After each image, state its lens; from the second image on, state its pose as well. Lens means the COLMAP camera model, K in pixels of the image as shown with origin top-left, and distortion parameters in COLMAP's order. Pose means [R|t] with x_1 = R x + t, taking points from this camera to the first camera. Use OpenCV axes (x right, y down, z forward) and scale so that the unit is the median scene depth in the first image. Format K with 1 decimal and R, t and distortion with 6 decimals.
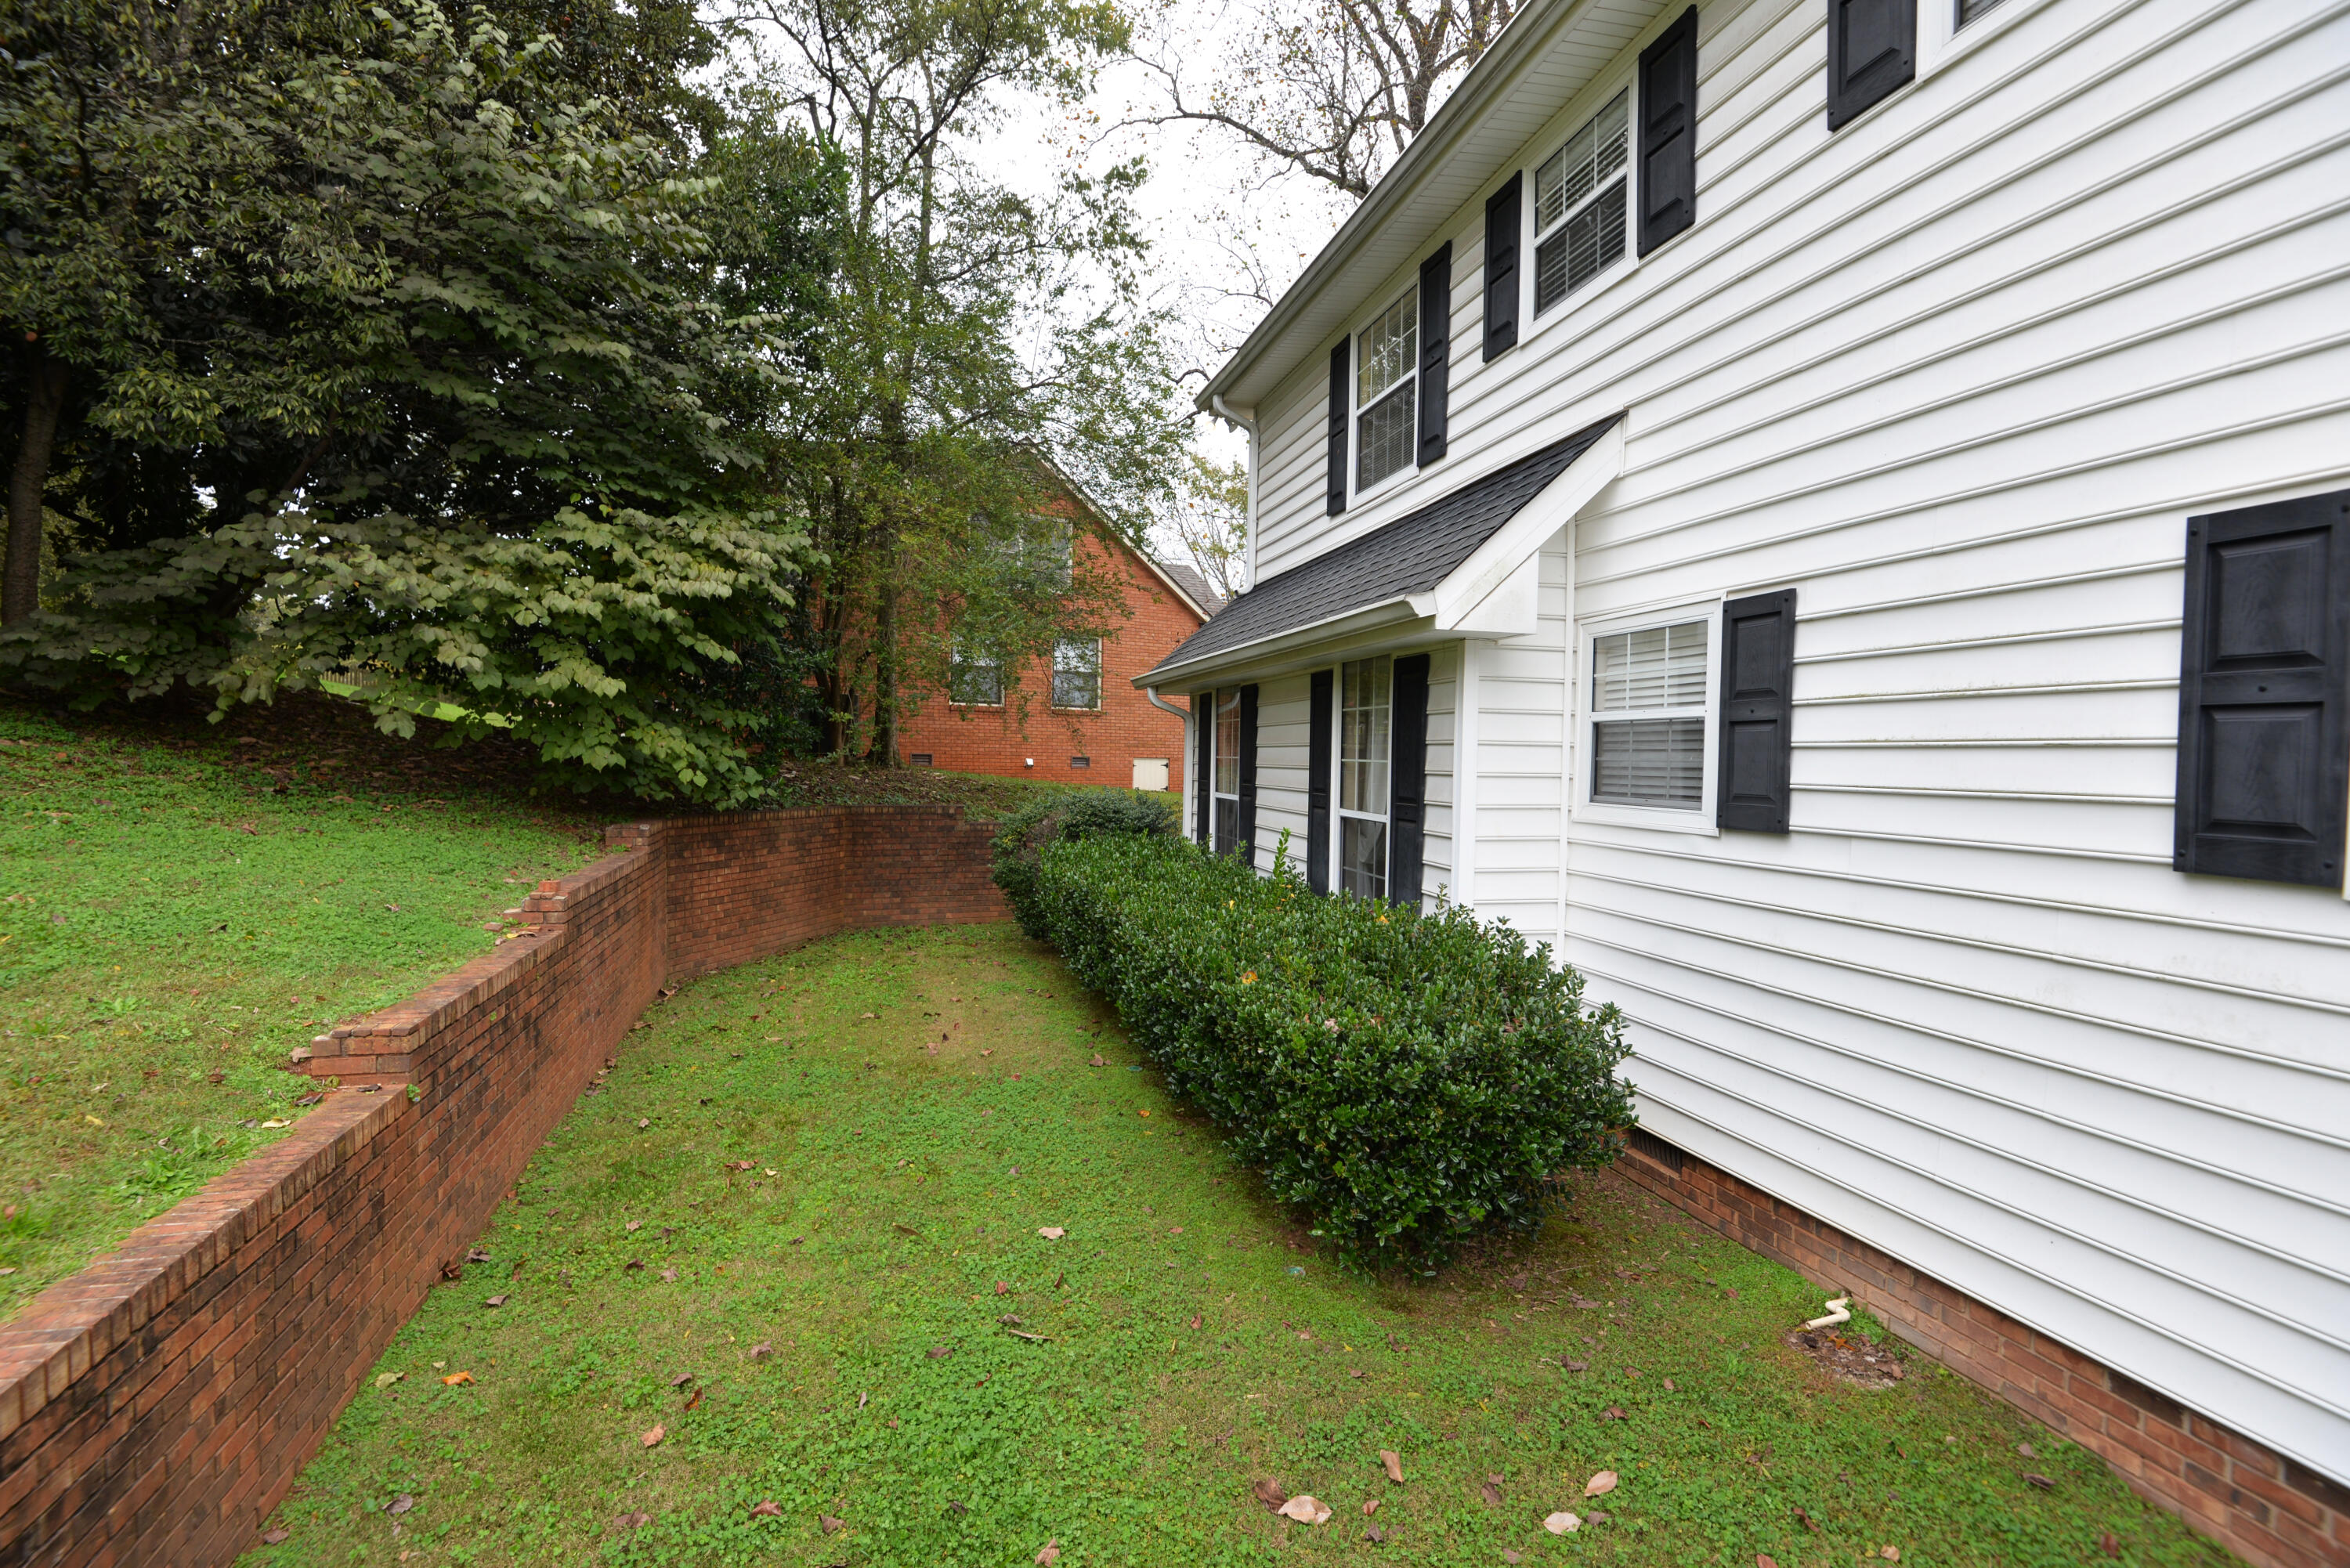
lens RADIAL K [[1079.1, 0, 1158.3], [0, 1079.1, 792.0], [0, 0, 1]] dist [-0.006297, -0.008937]
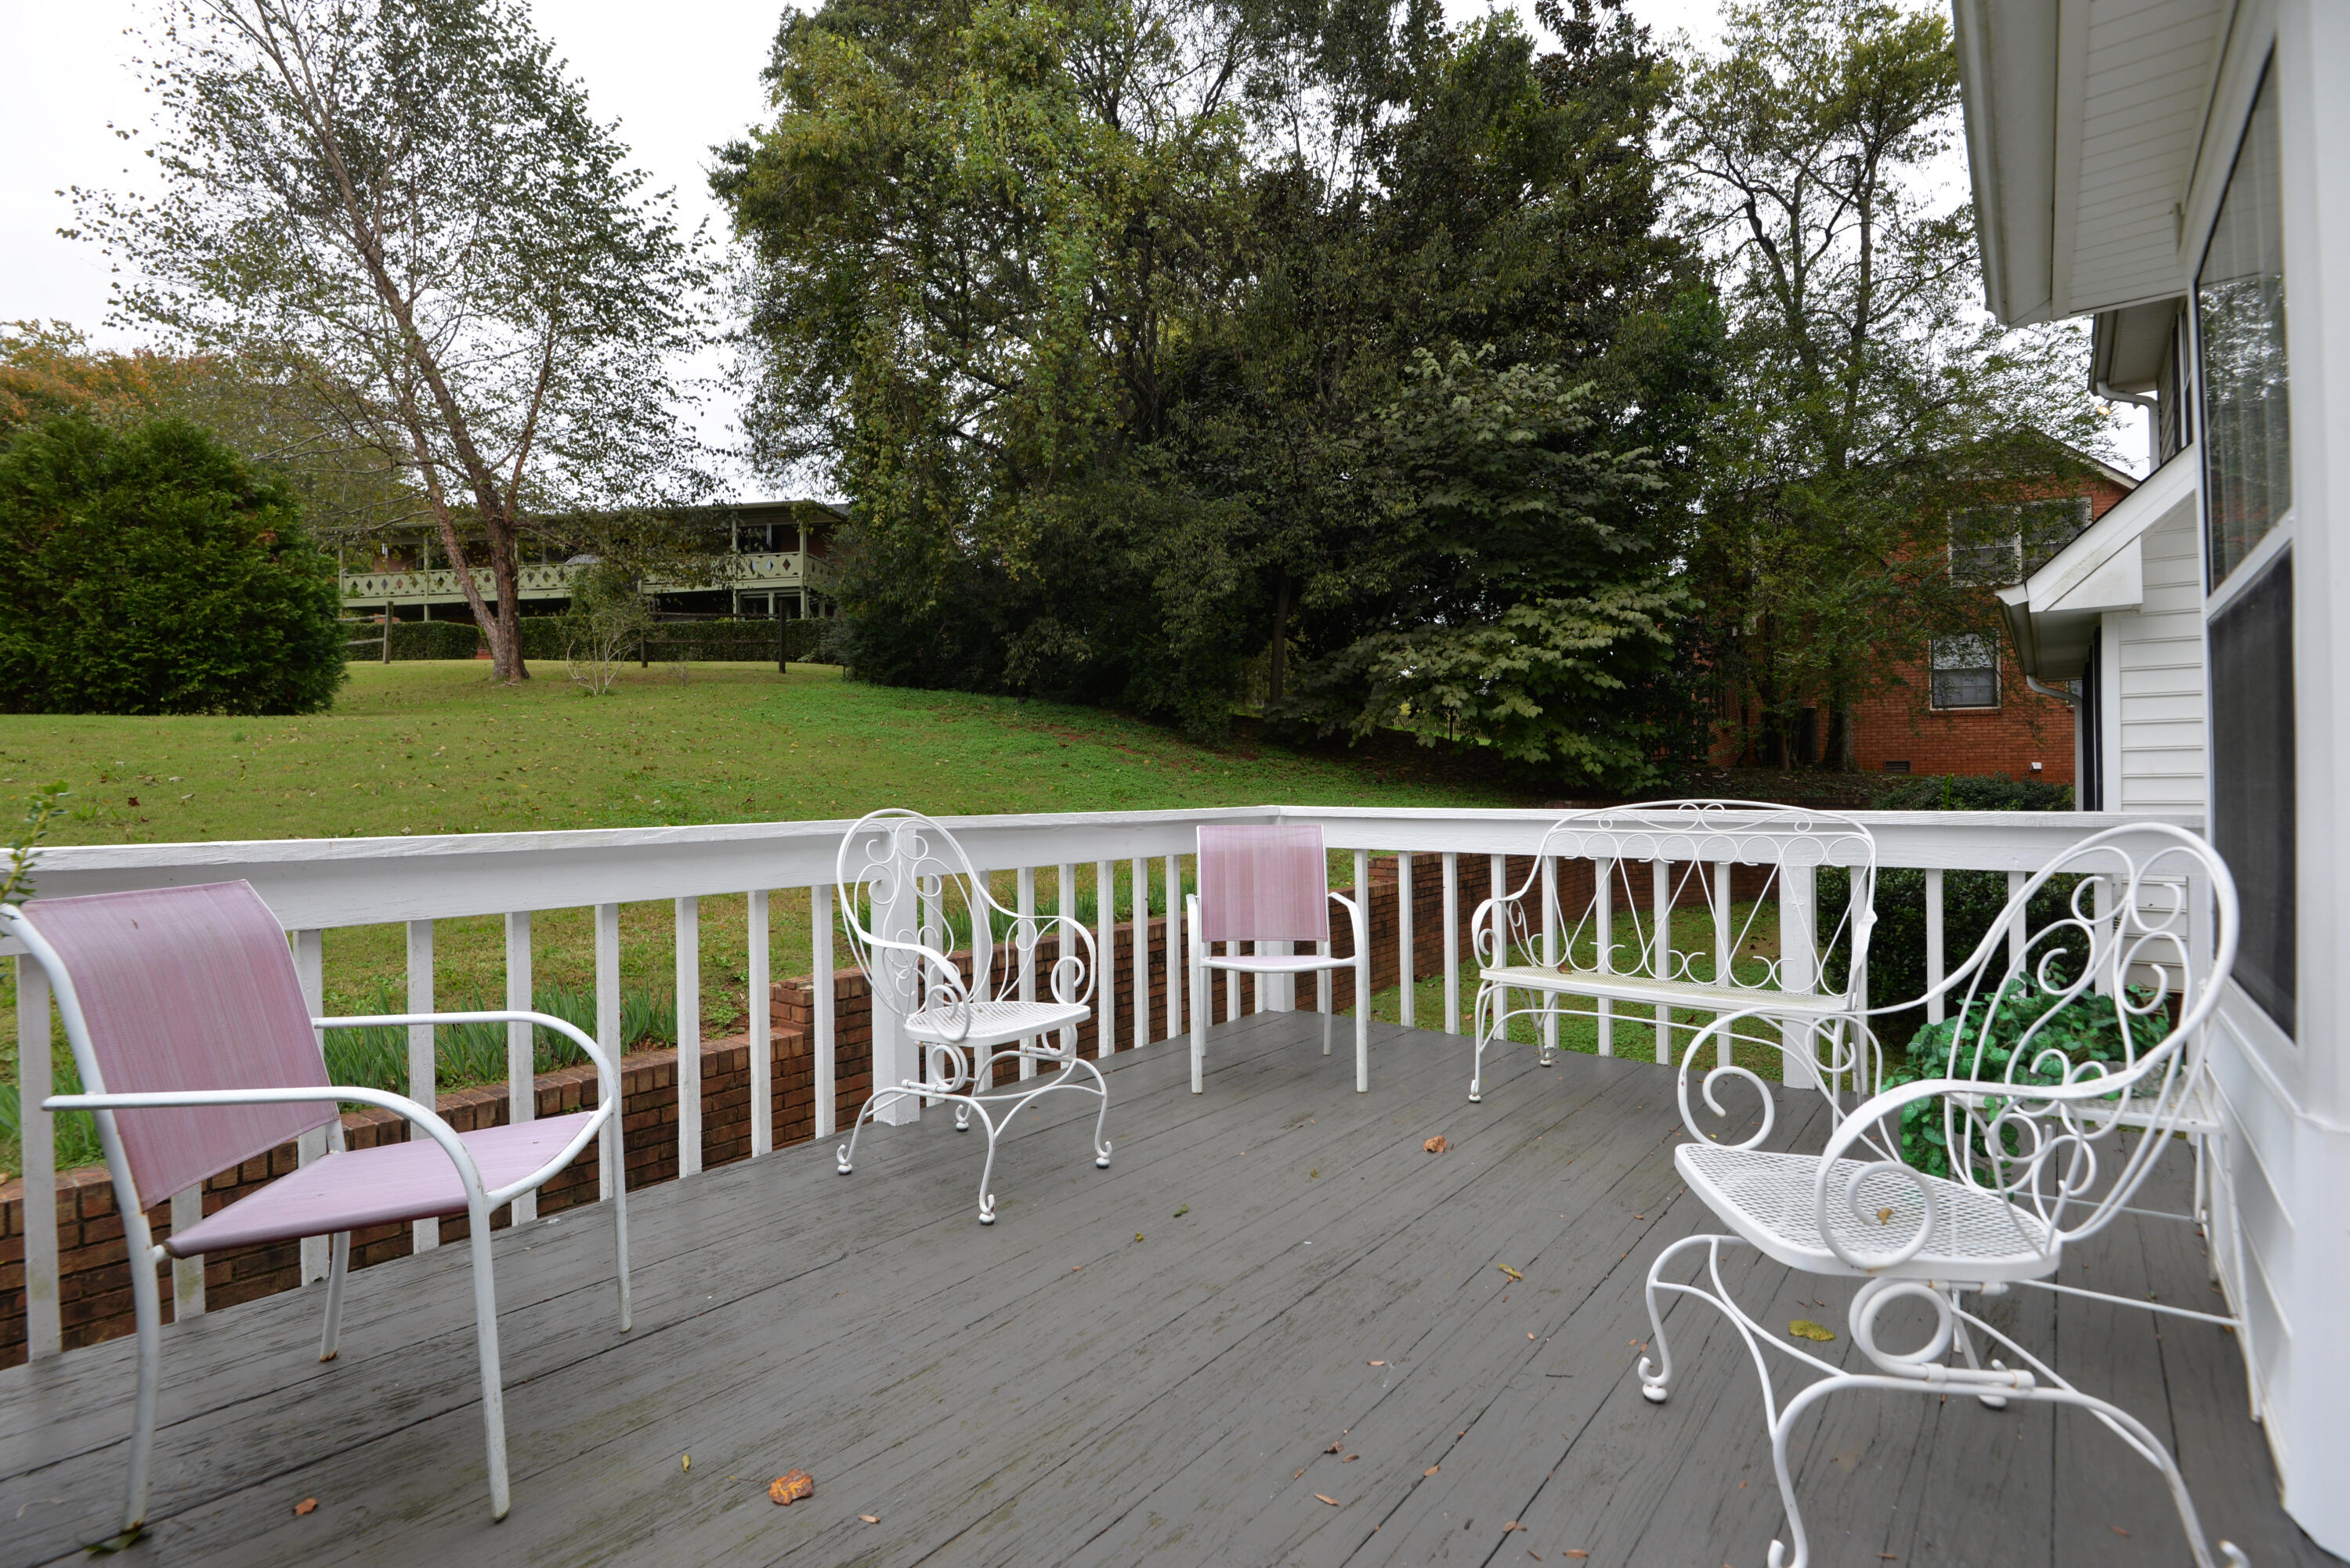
lens RADIAL K [[1079.1, 0, 1158.3], [0, 1079.1, 792.0], [0, 0, 1]] dist [-0.006297, -0.008937]
pose [[0.600520, -0.021720, -0.799315, 0.430006], [-0.005011, 0.999509, -0.030924, 0.074344], [0.799594, 0.022576, 0.600116, -0.411761]]
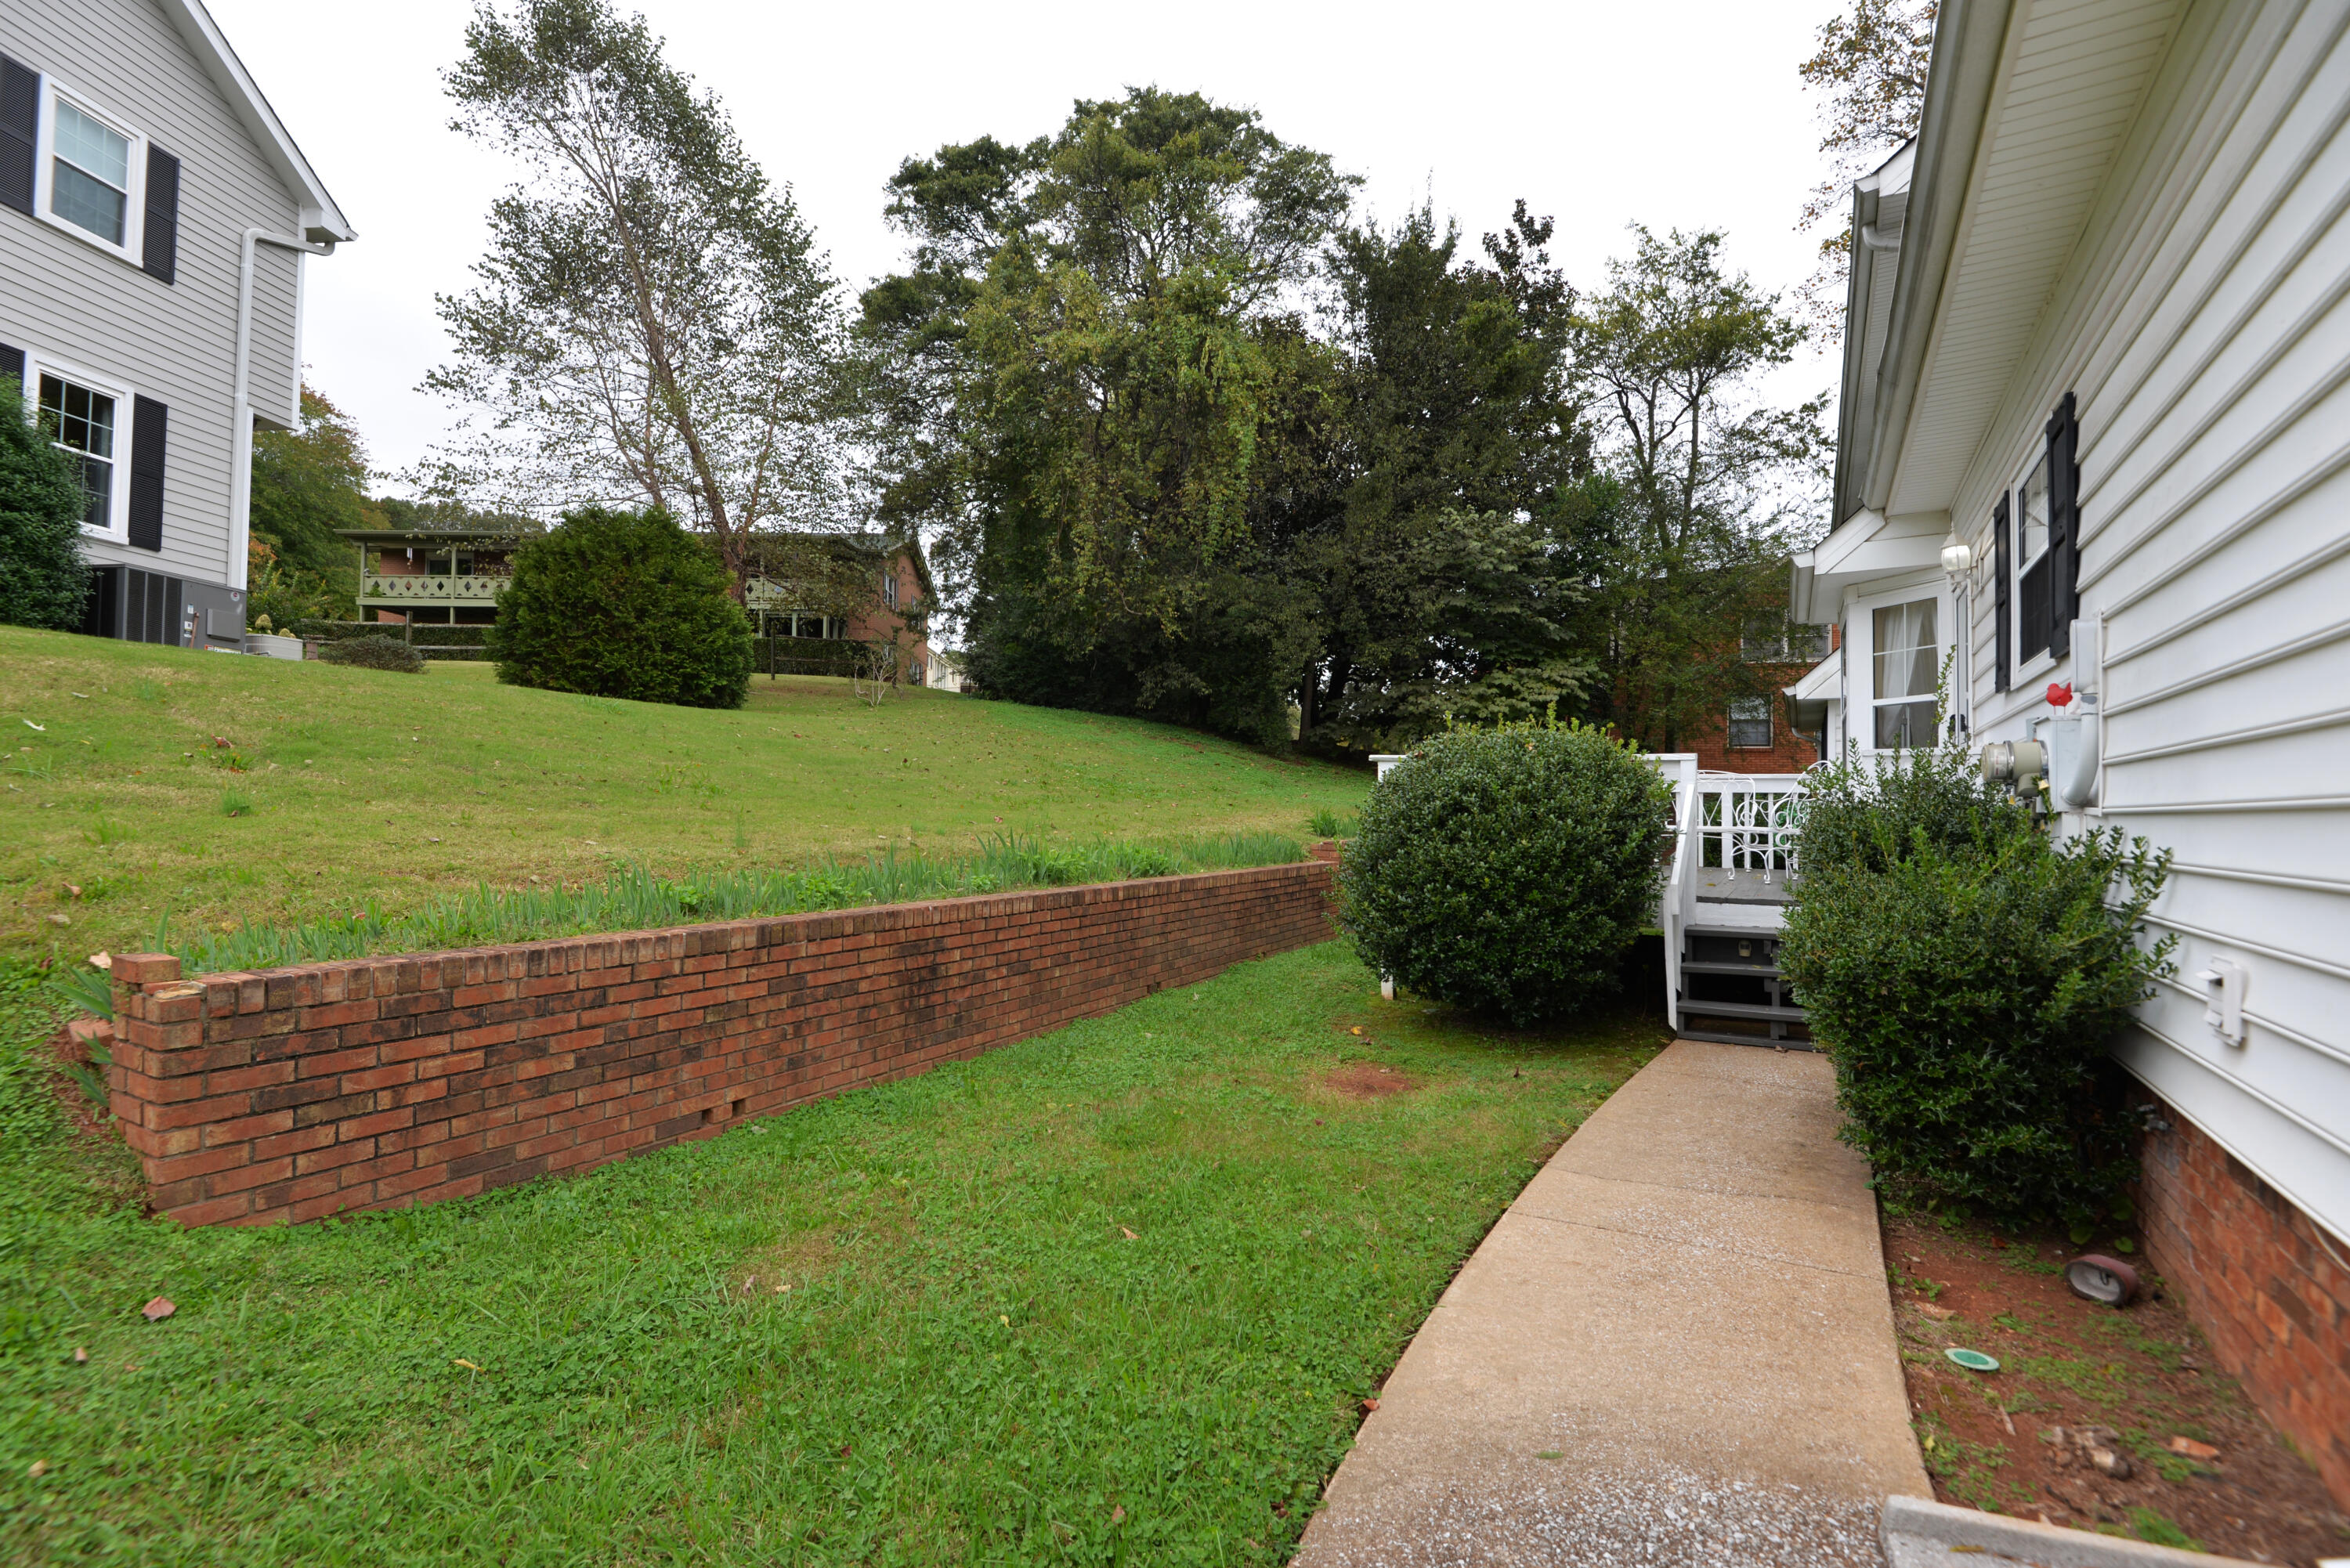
lens RADIAL K [[1079.1, 0, 1158.3], [0, 1079.1, 792.0], [0, 0, 1]] dist [-0.006297, -0.008937]
pose [[0.717165, -0.019278, -0.696637, 0.654689], [-0.023257, 0.998399, -0.051571, 0.174586], [0.696515, 0.053186, 0.715568, -1.375292]]
